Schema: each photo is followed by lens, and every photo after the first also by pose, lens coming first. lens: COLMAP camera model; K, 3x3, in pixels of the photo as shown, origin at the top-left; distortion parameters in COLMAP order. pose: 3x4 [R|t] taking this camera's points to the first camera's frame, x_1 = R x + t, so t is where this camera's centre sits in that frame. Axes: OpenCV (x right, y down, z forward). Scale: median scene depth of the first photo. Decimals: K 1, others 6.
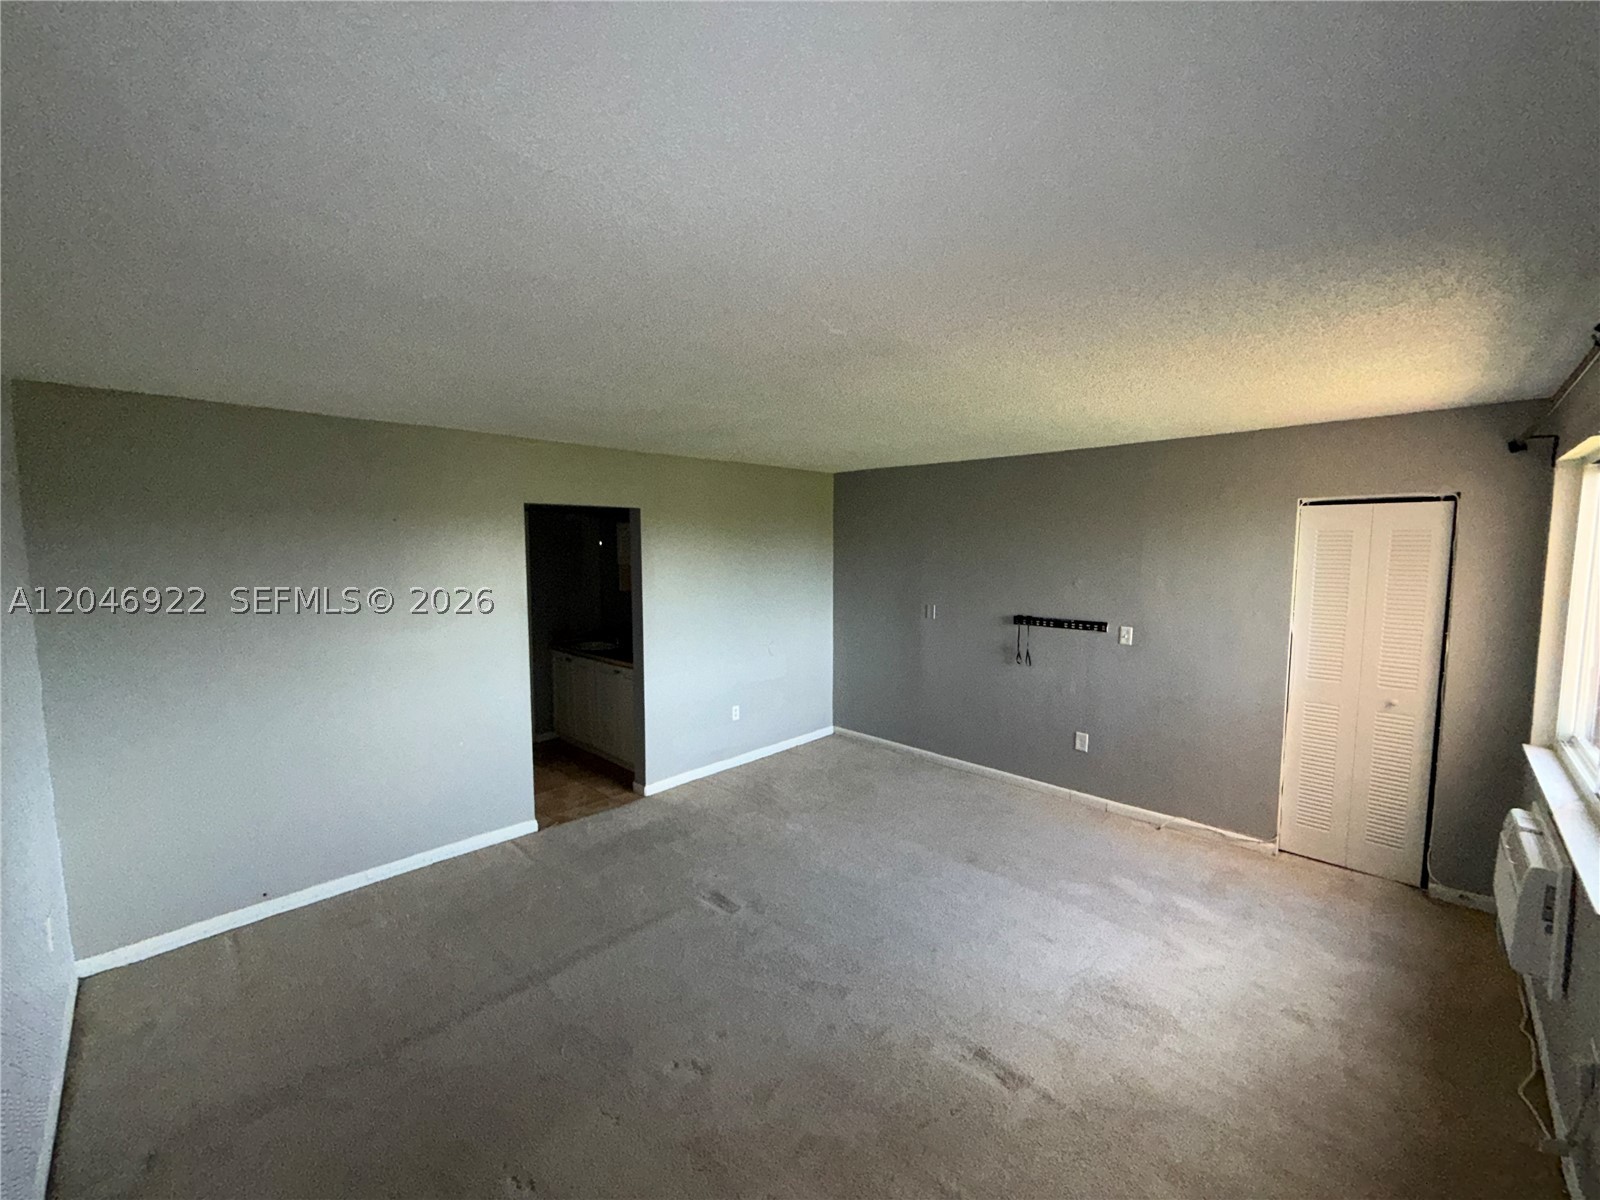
lens RADIAL K [[640.2, 0, 792.9], [0, 640.2, 599.3], [0, 0, 1]] dist [-0.003699, 0.000646]
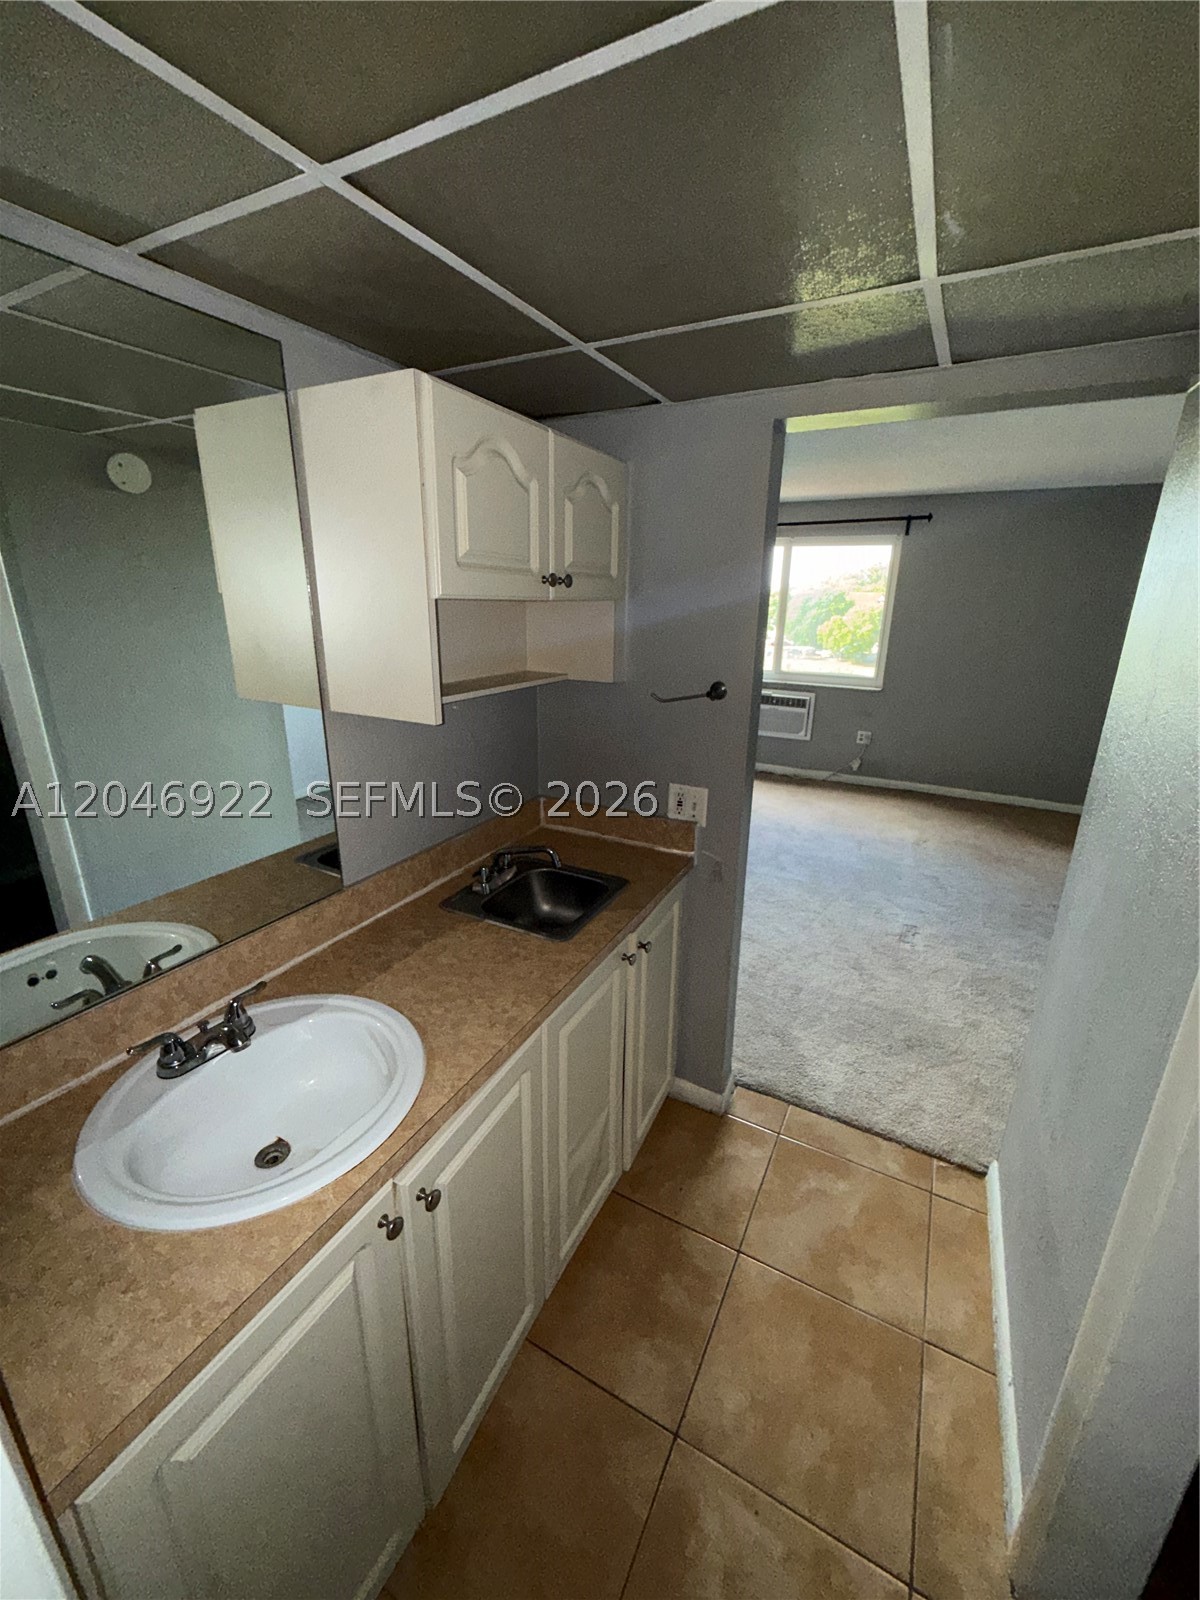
lens RADIAL K [[640.2, 0, 603.4], [0, 640.2, 793.9], [0, 0, 1]] dist [-0.003699, 0.000646]
pose [[-0.285028, -0.285179, 0.915113, -0.649333], [0.066380, 0.946551, 0.315651, -0.070035], [-0.956218, 0.150715, -0.250863, 1.297847]]
